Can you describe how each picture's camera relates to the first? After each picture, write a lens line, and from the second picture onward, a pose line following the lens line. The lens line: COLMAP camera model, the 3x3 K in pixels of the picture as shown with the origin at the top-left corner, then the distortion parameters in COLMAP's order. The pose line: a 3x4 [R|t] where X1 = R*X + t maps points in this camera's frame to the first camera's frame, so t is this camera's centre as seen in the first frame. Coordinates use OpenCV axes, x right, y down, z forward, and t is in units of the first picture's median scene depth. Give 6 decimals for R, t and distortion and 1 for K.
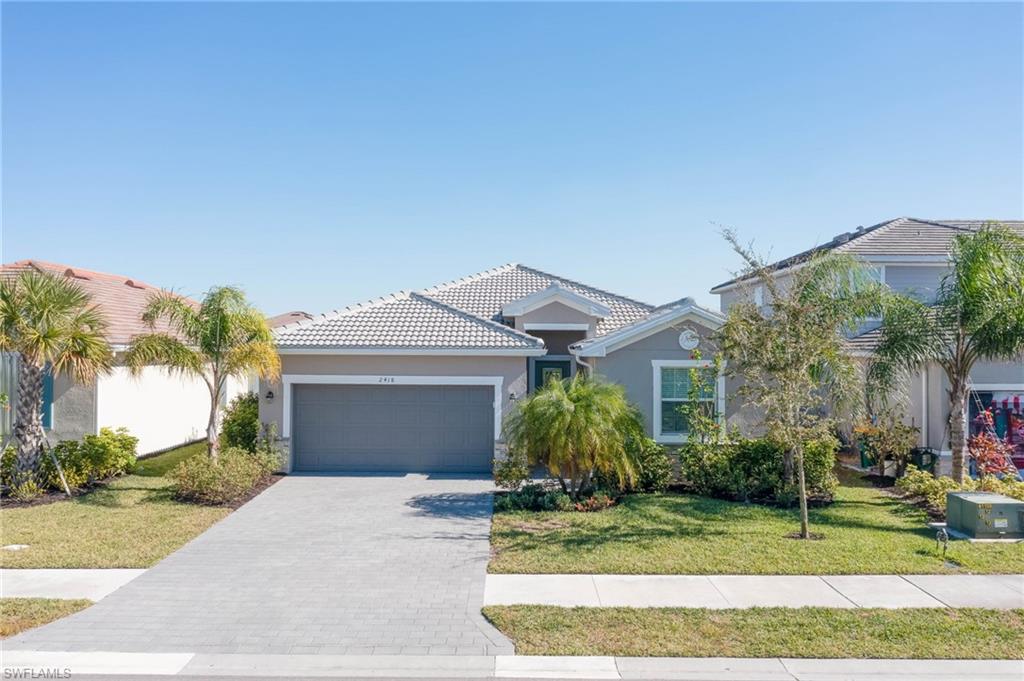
lens RADIAL K [[828.3, 0, 512.0], [0, 828.3, 340.5], [0, 0, 1]] dist [-0.006955, -0.004772]
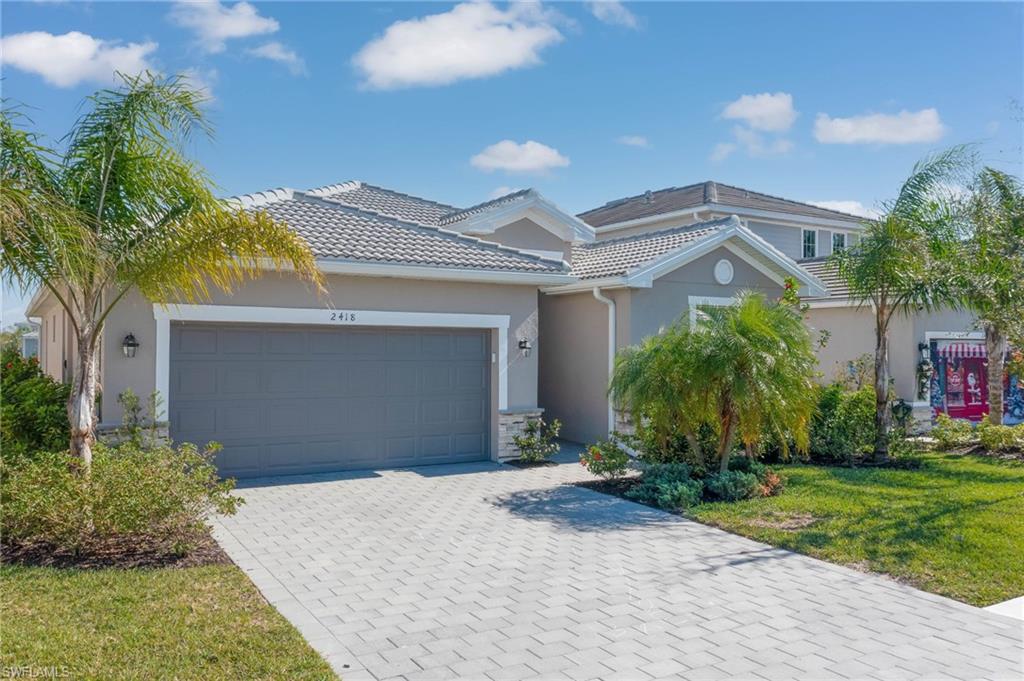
lens RADIAL K [[828.3, 0, 512.0], [0, 828.3, 340.5], [0, 0, 1]] dist [-0.006955, -0.004772]
pose [[0.849145, 0.003461, 0.528148, -0.406328], [-0.002040, 0.999993, -0.003273, 0.074230], [-0.528155, 0.001702, 0.849146, 0.484405]]
